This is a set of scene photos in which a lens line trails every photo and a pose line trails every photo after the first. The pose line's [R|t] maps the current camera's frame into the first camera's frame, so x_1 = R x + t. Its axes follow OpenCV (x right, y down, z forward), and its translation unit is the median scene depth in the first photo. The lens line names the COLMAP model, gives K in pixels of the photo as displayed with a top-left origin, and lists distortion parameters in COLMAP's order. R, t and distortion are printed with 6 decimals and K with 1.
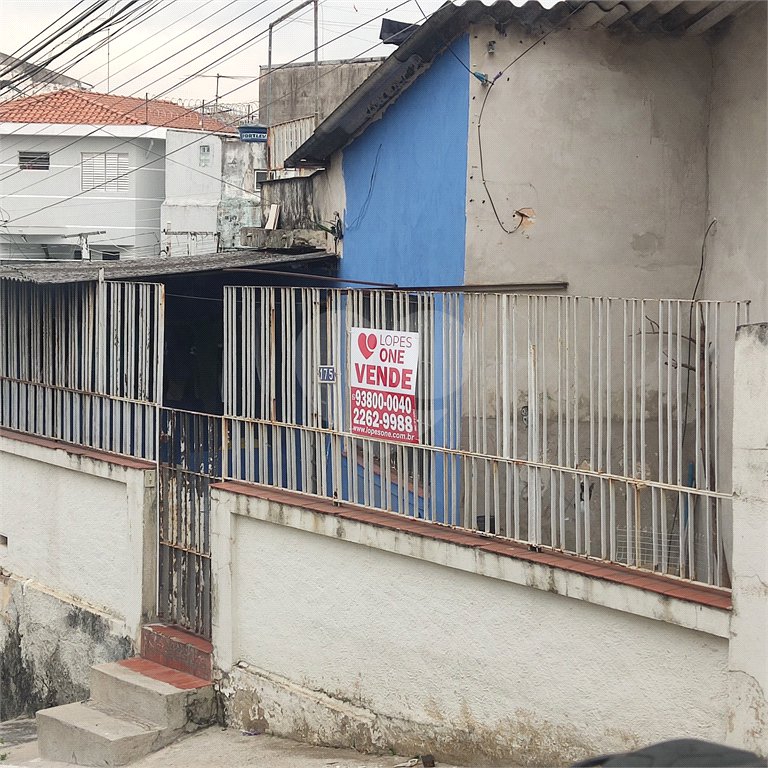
lens RADIAL K [[1568.7, 0, 384.0], [0, 1568.7, 384.0], [0, 0, 1]] dist [0.173577, -0.450260]
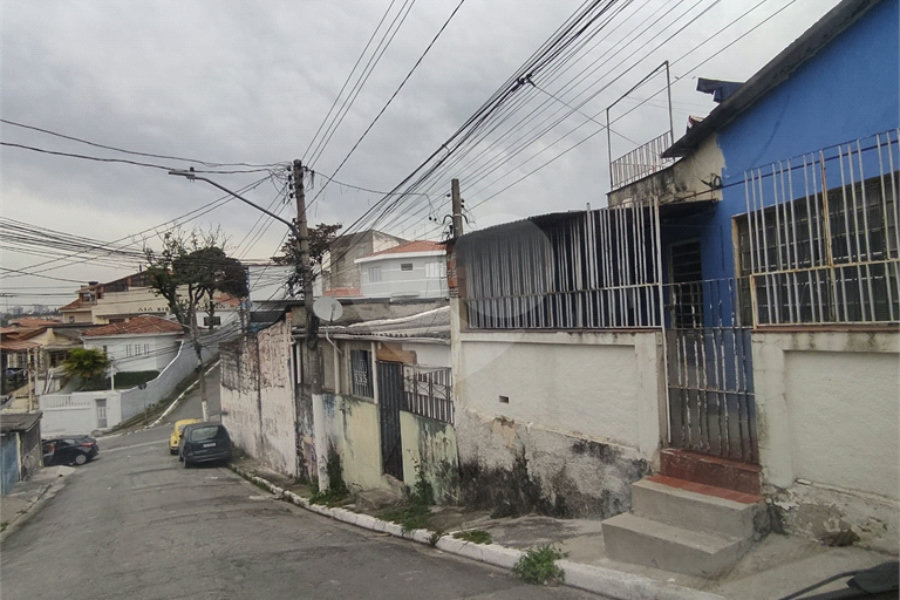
lens RADIAL K [[562.6, 0, 450.0], [0, 562.6, 300.0], [0, 0, 1]] dist [-0.056046, 0.061039]
pose [[0.992357, -0.067184, -0.103507, -0.294690], [0.055750, 0.992406, -0.109650, 0.074979], [0.110088, 0.103042, 0.988566, 0.548929]]
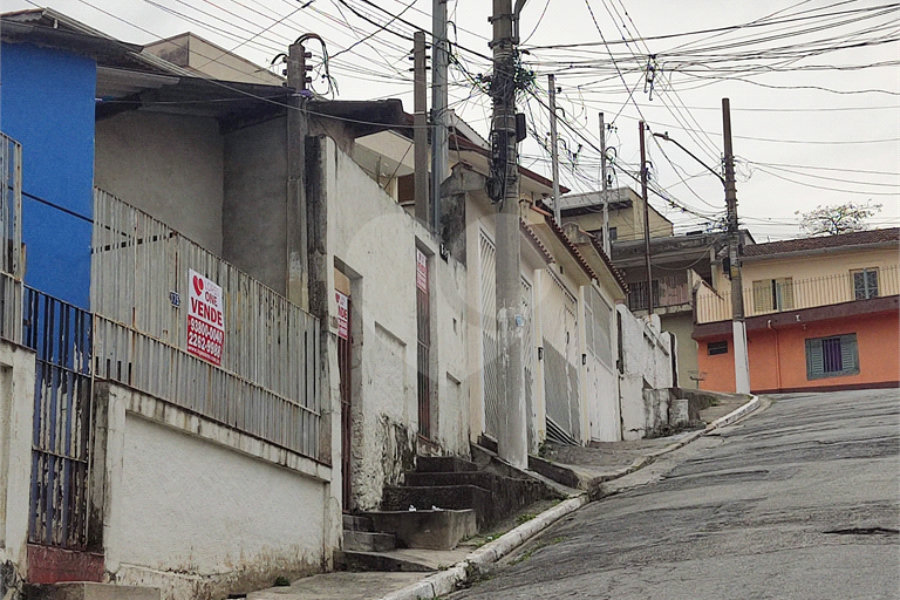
lens RADIAL K [[1819.2, 0, 481.1], [0, 1819.2, 299.3], [0, 0, 1]] dist [0.280348, -1.683046]
pose [[-0.629550, 0.183252, 0.755040, -1.124817], [0.080763, 0.981958, -0.170986, 0.228507], [-0.772751, -0.046665, -0.632991, 1.546735]]
